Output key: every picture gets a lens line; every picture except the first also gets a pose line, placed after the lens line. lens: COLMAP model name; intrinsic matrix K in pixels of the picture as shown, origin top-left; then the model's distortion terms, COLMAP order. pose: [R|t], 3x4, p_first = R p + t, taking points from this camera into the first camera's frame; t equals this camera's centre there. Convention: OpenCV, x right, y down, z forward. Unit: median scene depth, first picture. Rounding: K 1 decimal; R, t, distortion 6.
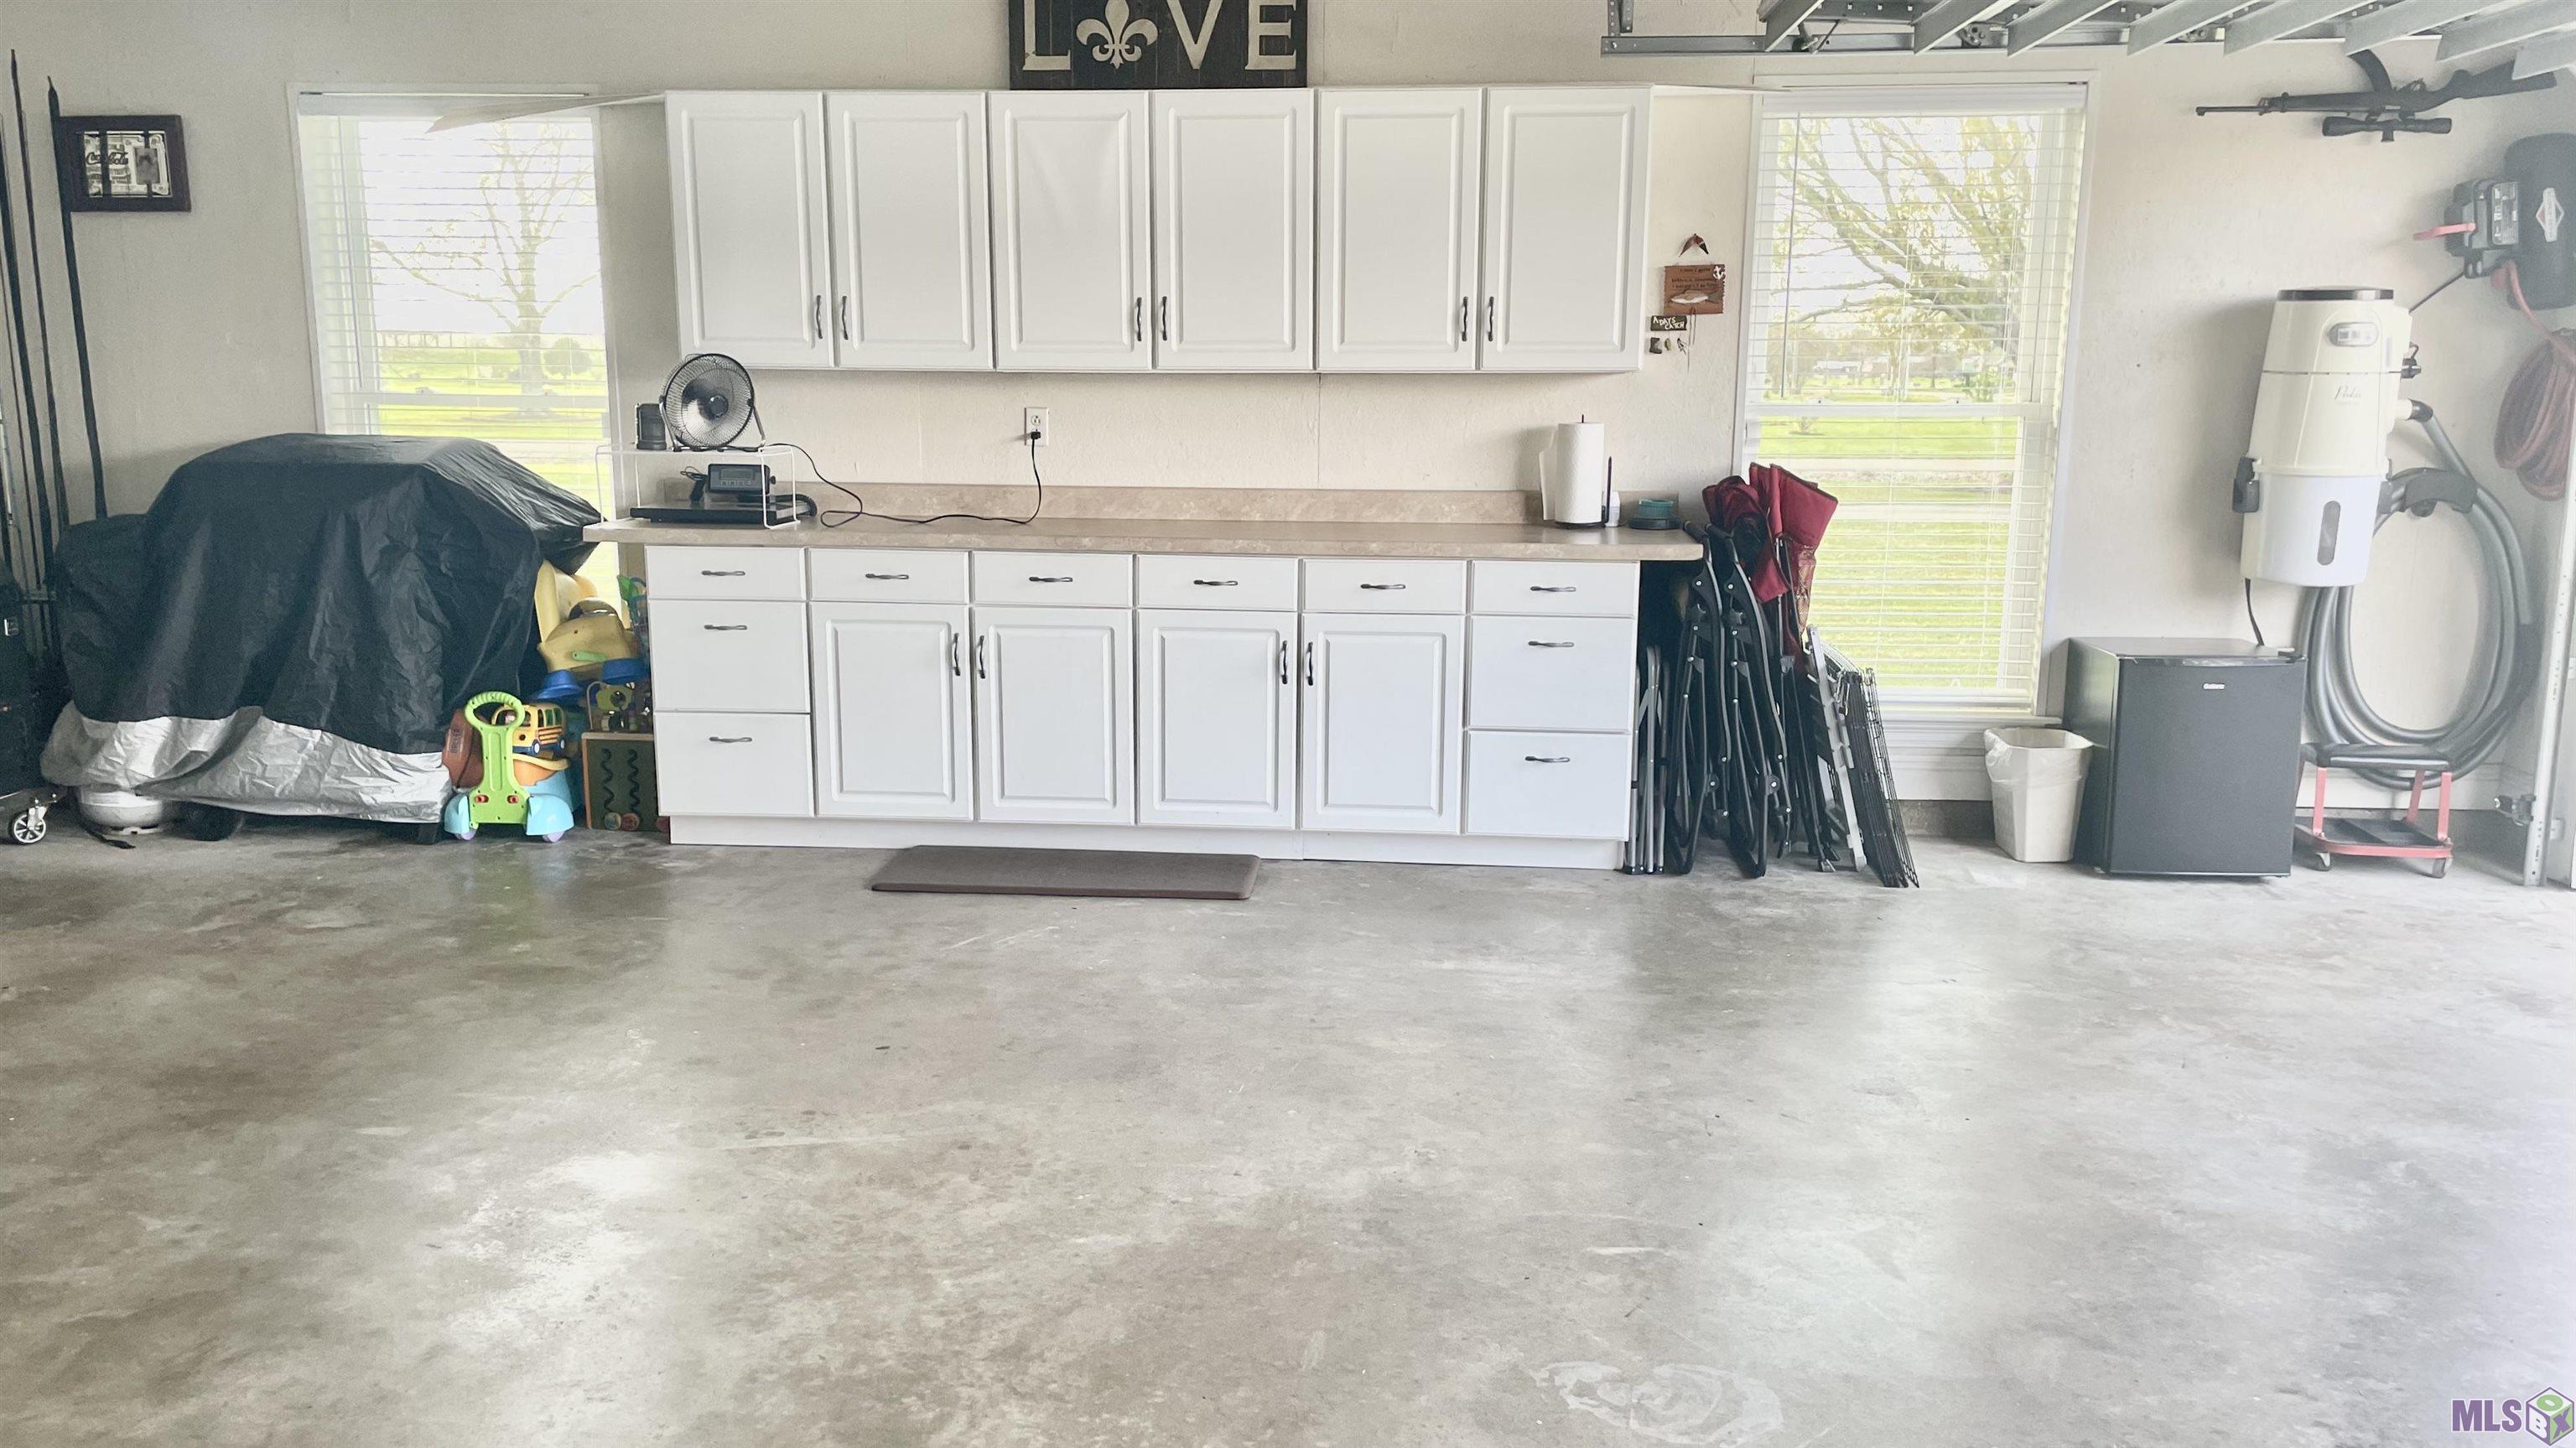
lens RADIAL K [[1919.0, 0, 1288.0], [0, 1919.0, 724.0], [0, 0, 1]] dist [0.009316, -0.001735]
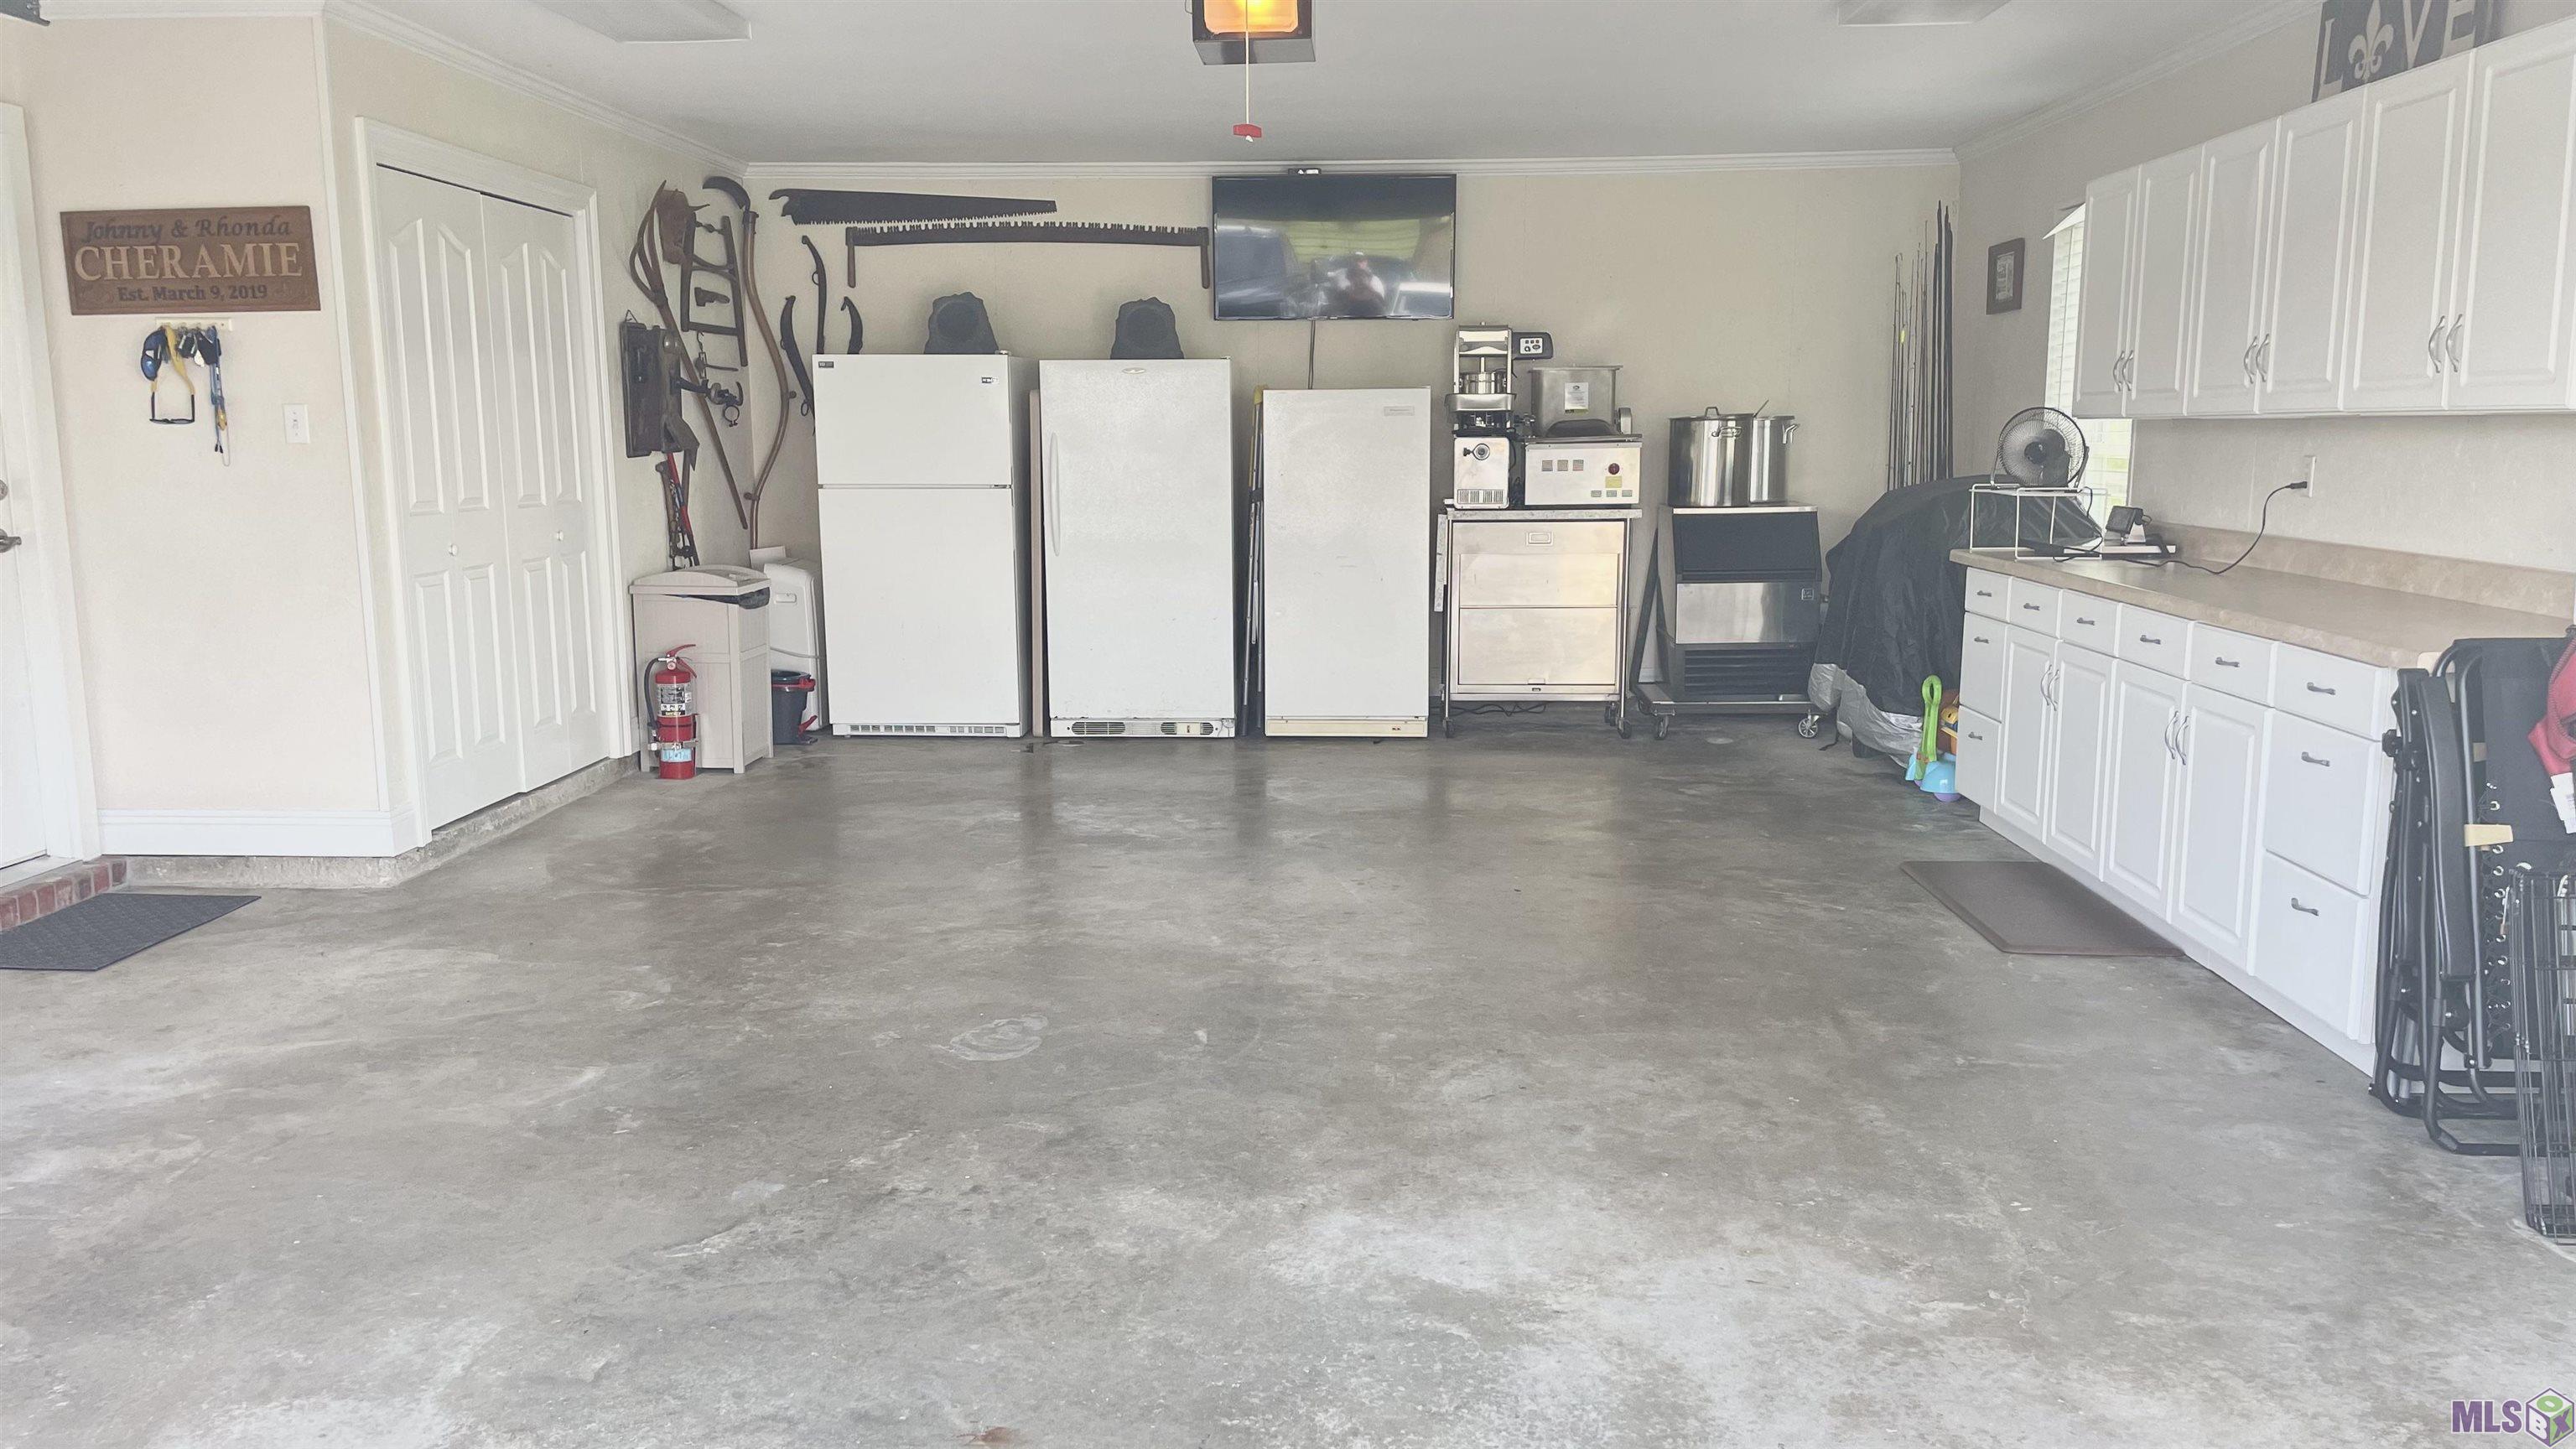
lens RADIAL K [[1919.1, 0, 1288.0], [0, 1919.1, 724.5], [0, 0, 1]] dist [0.009316, -0.001735]
pose [[0.063157, 0.147840, -0.986993, 1.370489], [-0.181519, 0.974173, 0.134304, -0.132626], [0.981357, 0.170676, 0.088362, 0.804950]]
